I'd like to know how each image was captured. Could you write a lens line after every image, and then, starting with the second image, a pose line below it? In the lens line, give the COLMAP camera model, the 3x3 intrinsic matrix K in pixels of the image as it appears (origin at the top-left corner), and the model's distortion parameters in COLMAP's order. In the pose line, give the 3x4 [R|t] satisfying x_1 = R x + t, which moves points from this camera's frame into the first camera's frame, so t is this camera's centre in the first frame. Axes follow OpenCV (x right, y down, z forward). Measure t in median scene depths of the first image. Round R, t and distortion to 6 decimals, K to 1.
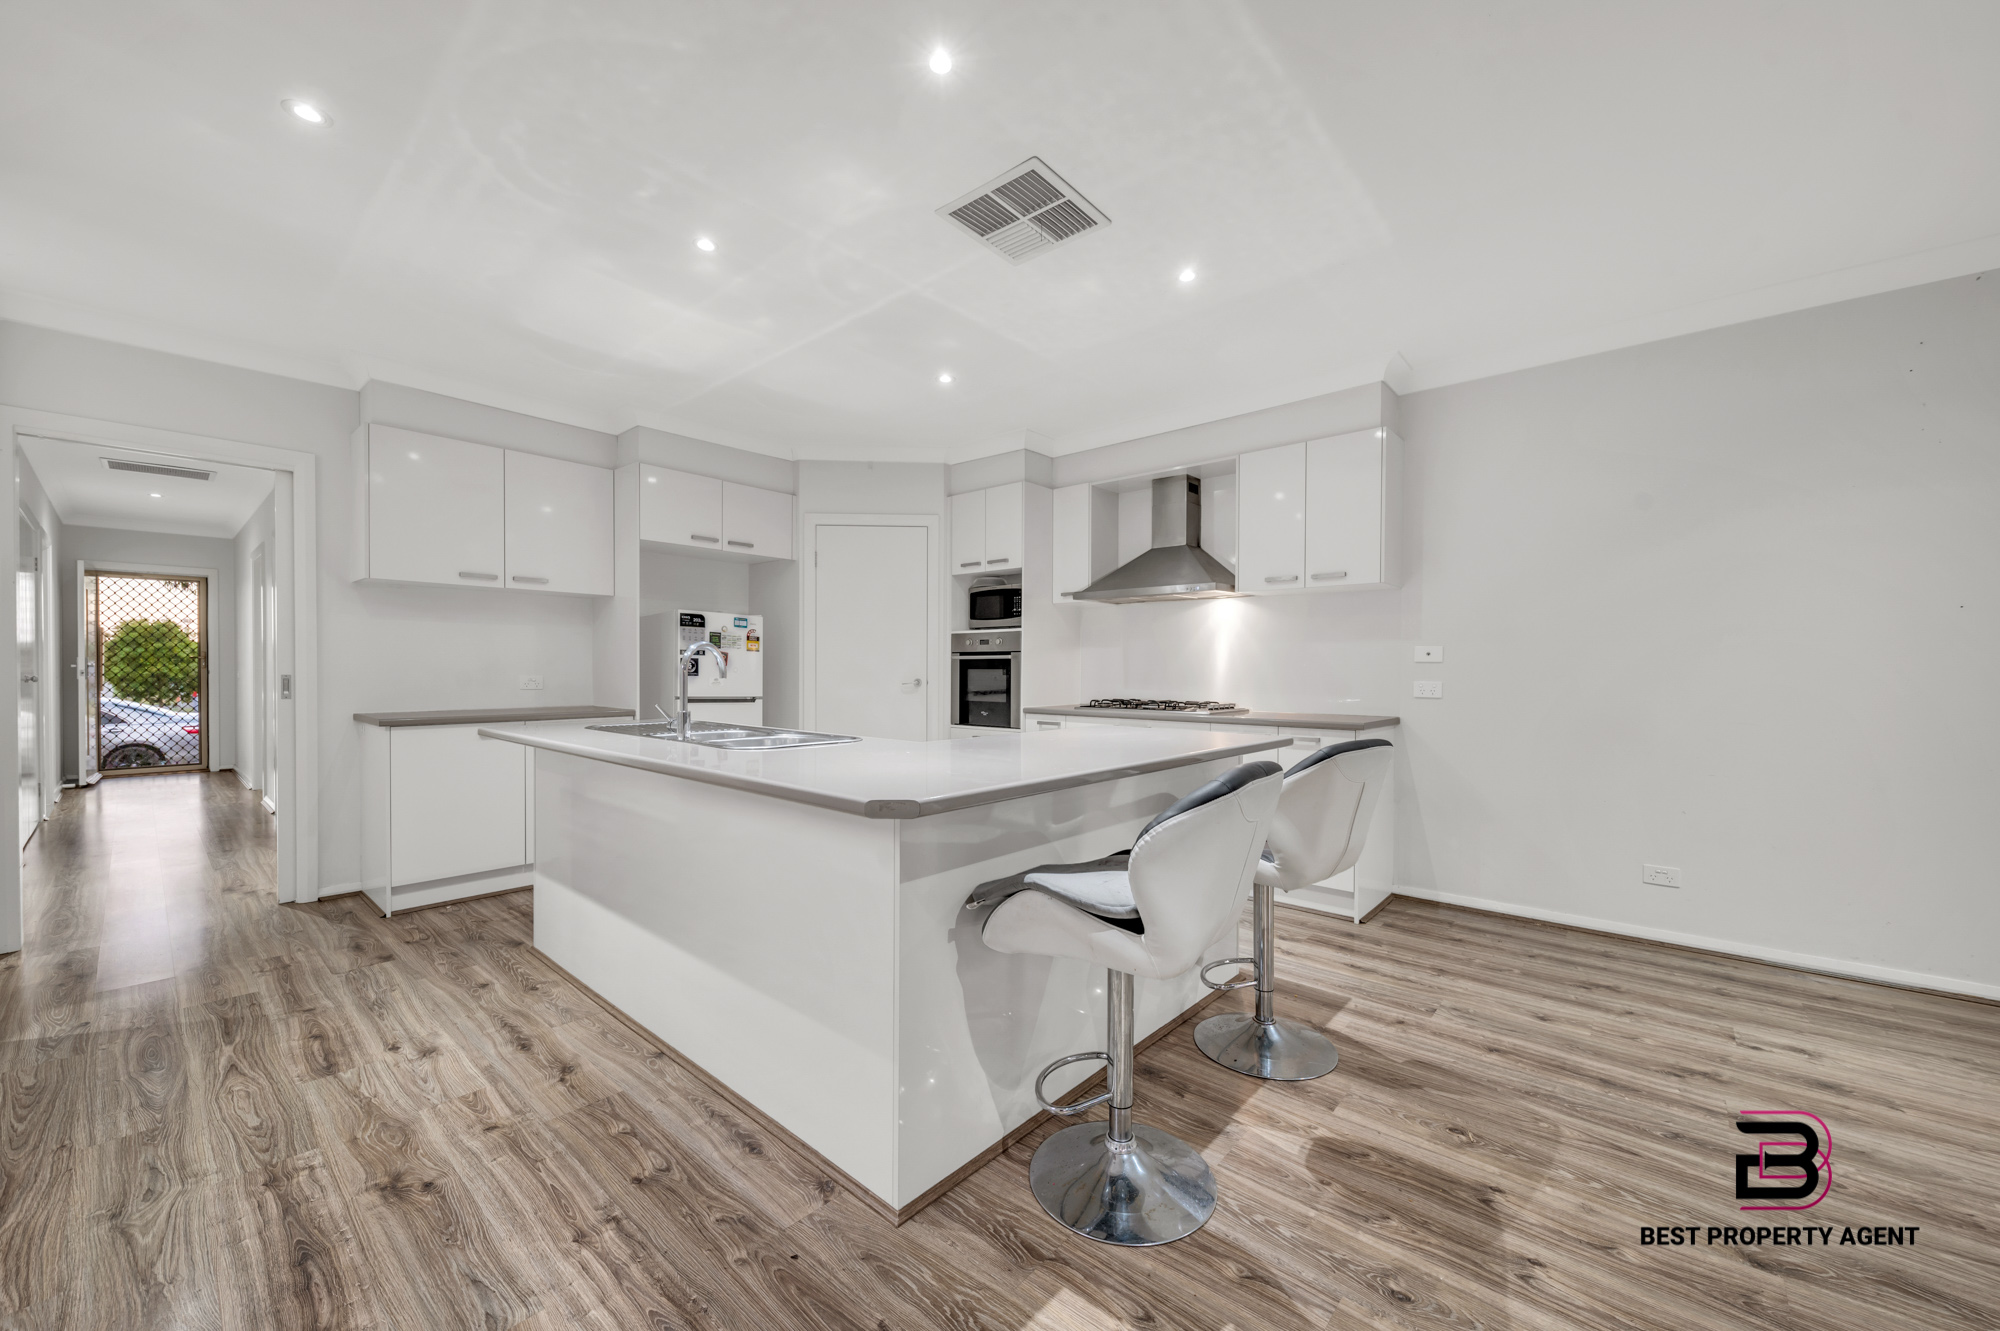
lens RADIAL K [[758.7, 0, 1000.0], [0, 758.7, 665.5], [0, 0, 1]] dist [-0.000056, -0.000220]
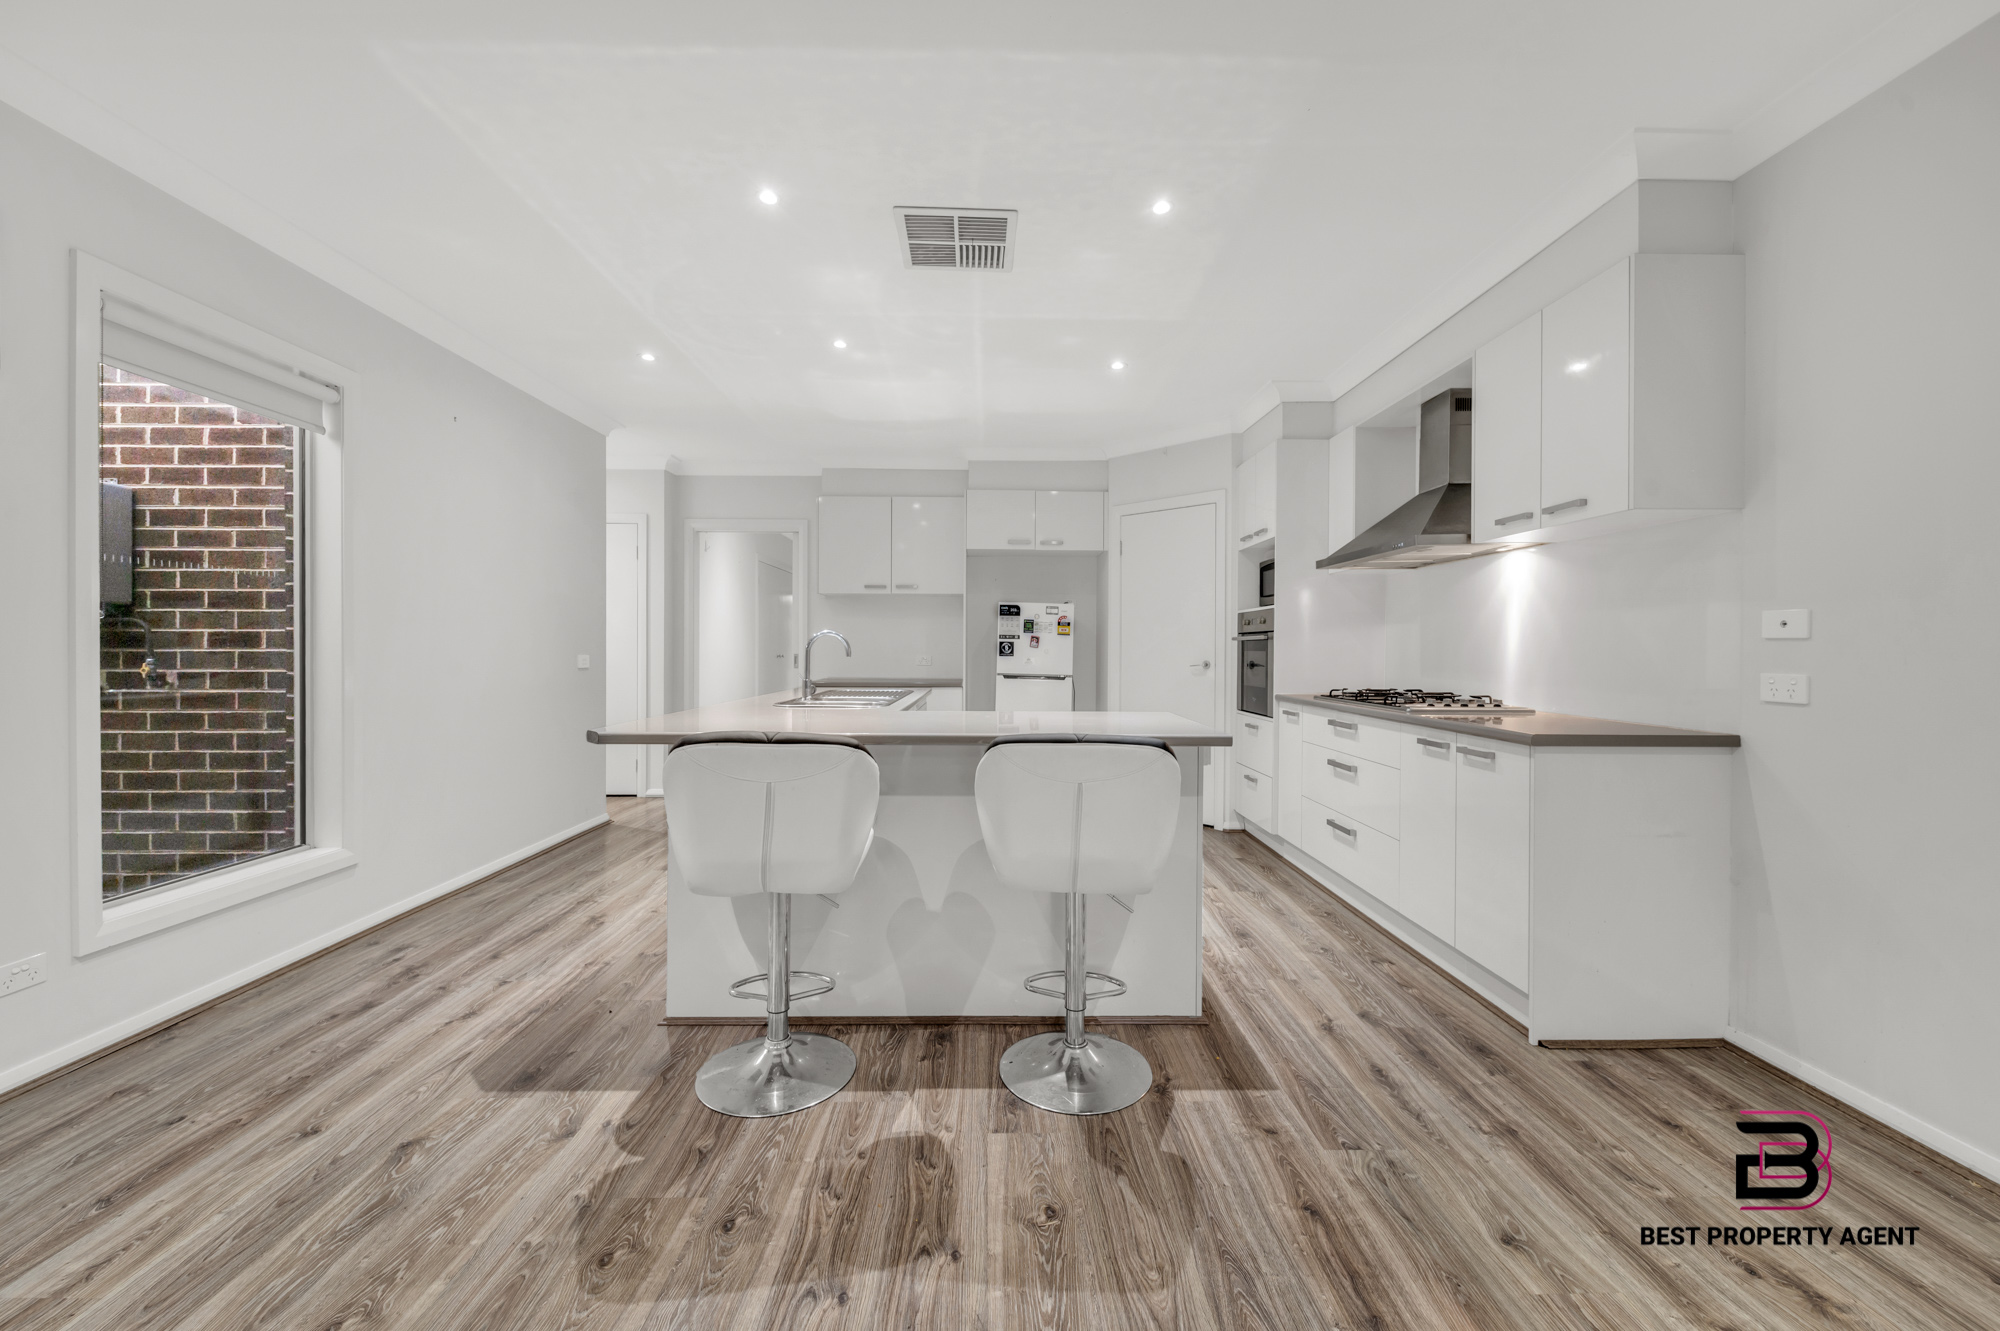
lens RADIAL K [[766.6, 0, 1002.6], [0, 766.6, 639.6], [0, 0, 1]] dist [0.004086, -0.000005]
pose [[0.673982, -0.009033, -0.738693, 0.585808], [0.000132, 0.999927, -0.012107, 0.002556], [0.738748, 0.008063, 0.673934, 0.196665]]
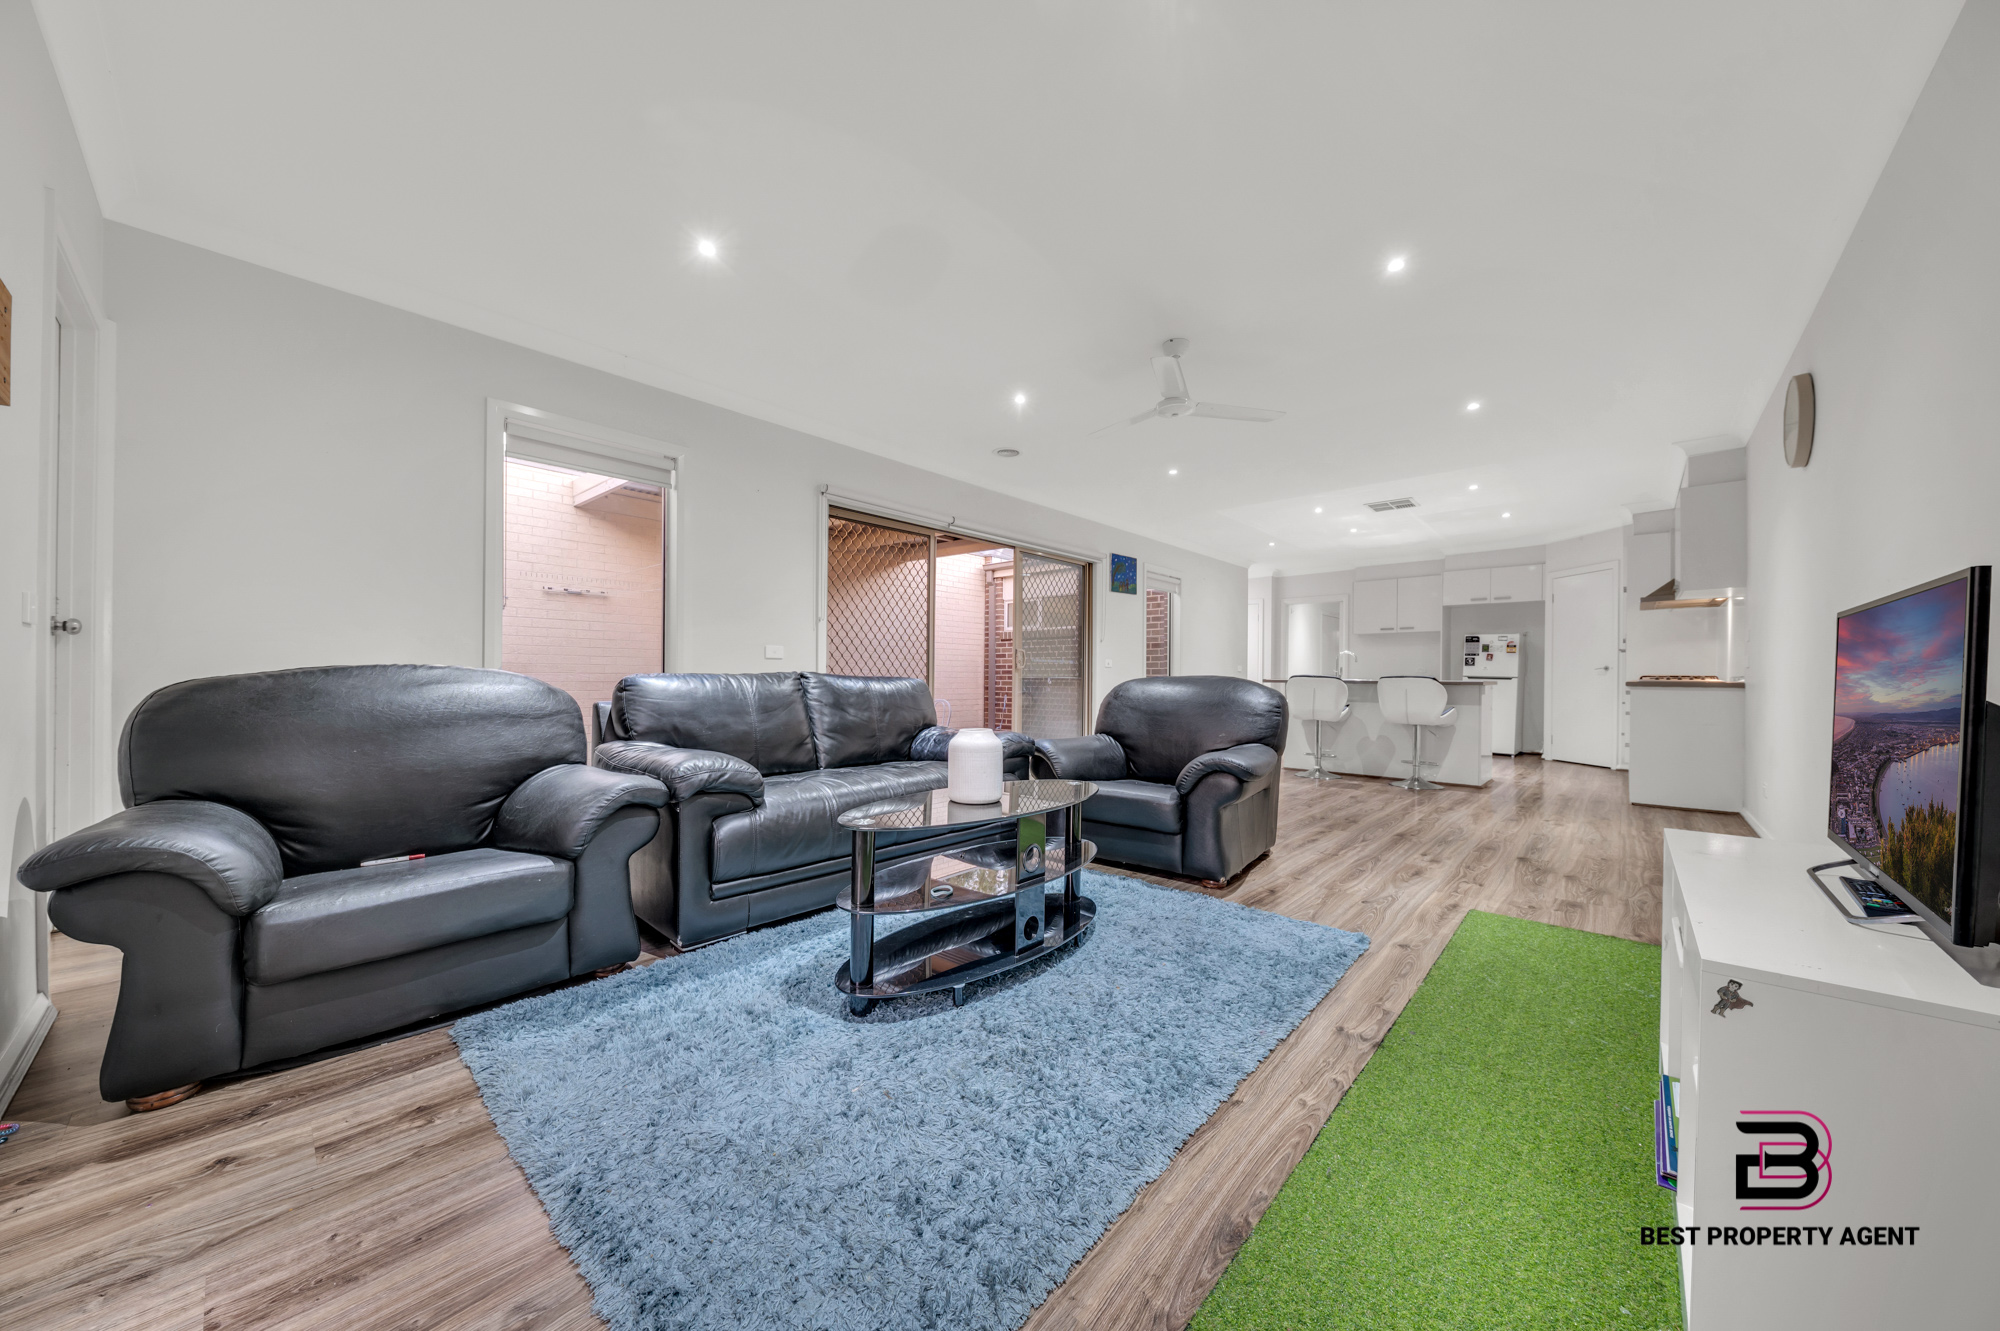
lens RADIAL K [[686.9, 0, 1000.0], [0, 686.9, 665.5], [0, 0, 1]] dist [0.000897, -0.000014]
pose [[-0.019677, -0.010254, -0.999754, 1.795324], [-0.004662, 0.999937, -0.010164, 0.044952], [0.999796, 0.004460, -0.019723, -0.312105]]
